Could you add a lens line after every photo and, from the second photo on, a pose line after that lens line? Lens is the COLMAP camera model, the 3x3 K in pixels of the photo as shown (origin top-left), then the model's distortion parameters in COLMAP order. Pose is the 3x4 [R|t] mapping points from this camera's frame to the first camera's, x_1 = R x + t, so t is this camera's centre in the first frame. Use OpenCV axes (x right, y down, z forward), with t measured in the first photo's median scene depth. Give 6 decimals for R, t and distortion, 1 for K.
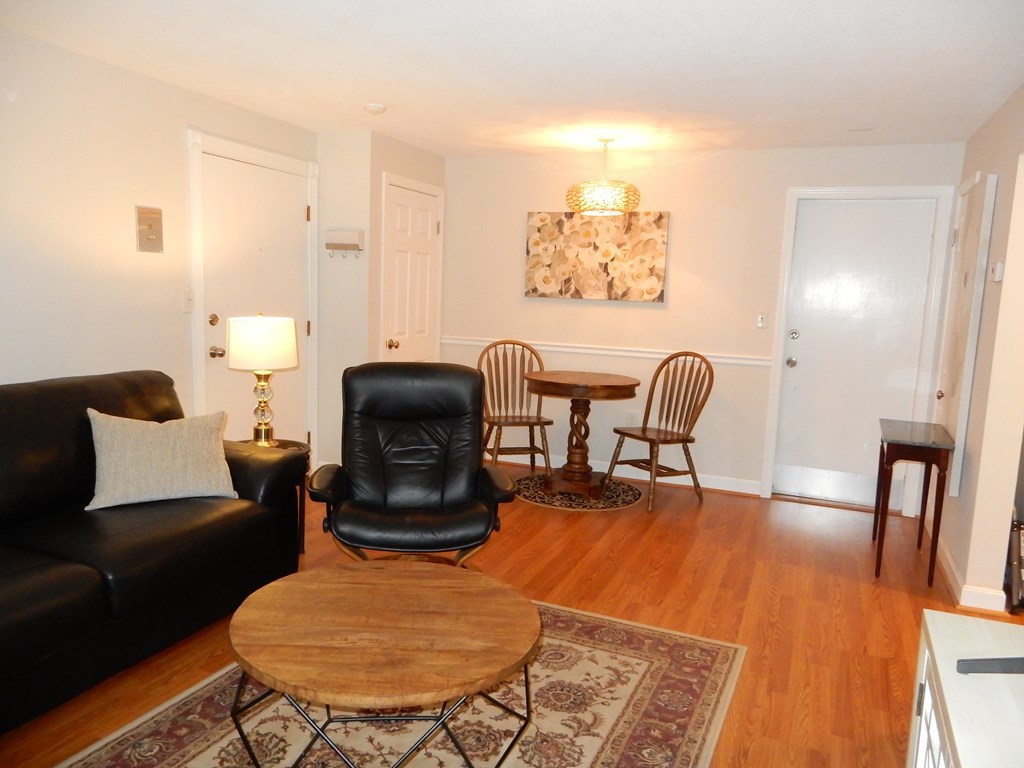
lens RADIAL K [[756.2, 0, 510.4], [0, 756.2, 388.8], [0, 0, 1]] dist [-0.004956, 0.006554]
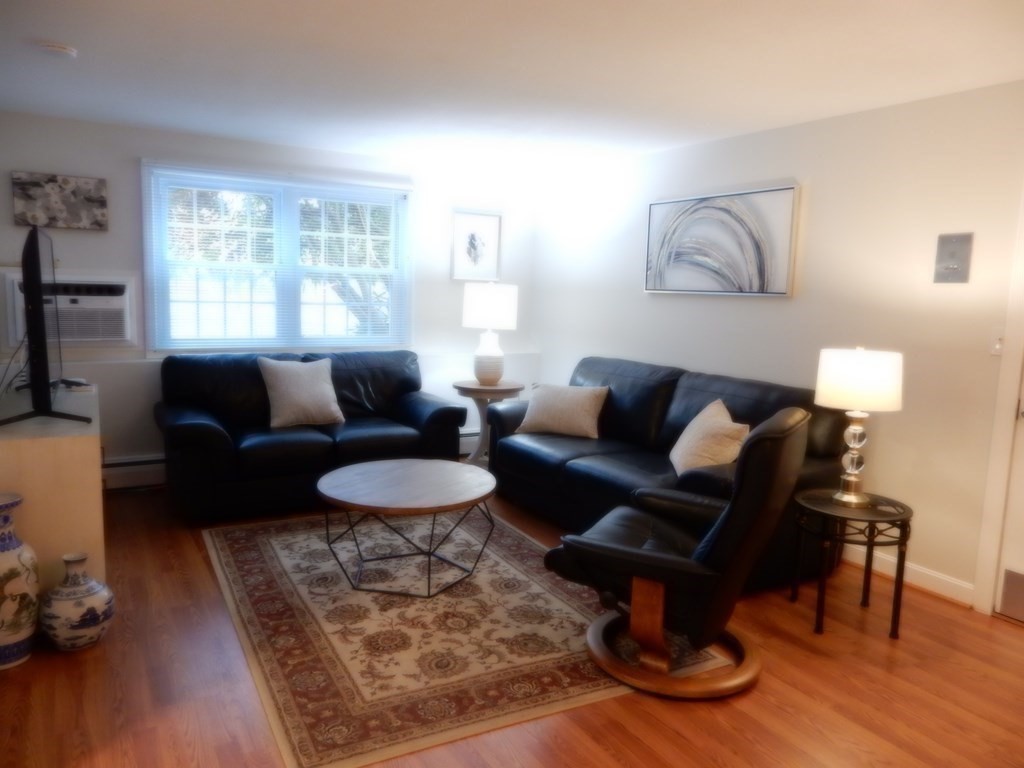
lens RADIAL K [[756.2, 0, 510.4], [0, 756.2, 390.2], [0, 0, 1]] dist [-0.004956, 0.006554]
pose [[-0.604872, 0.051577, -0.794651, 0.438288], [-0.163953, 0.968455, 0.187656, -0.107871], [0.779262, 0.243794, -0.577335, 0.883312]]
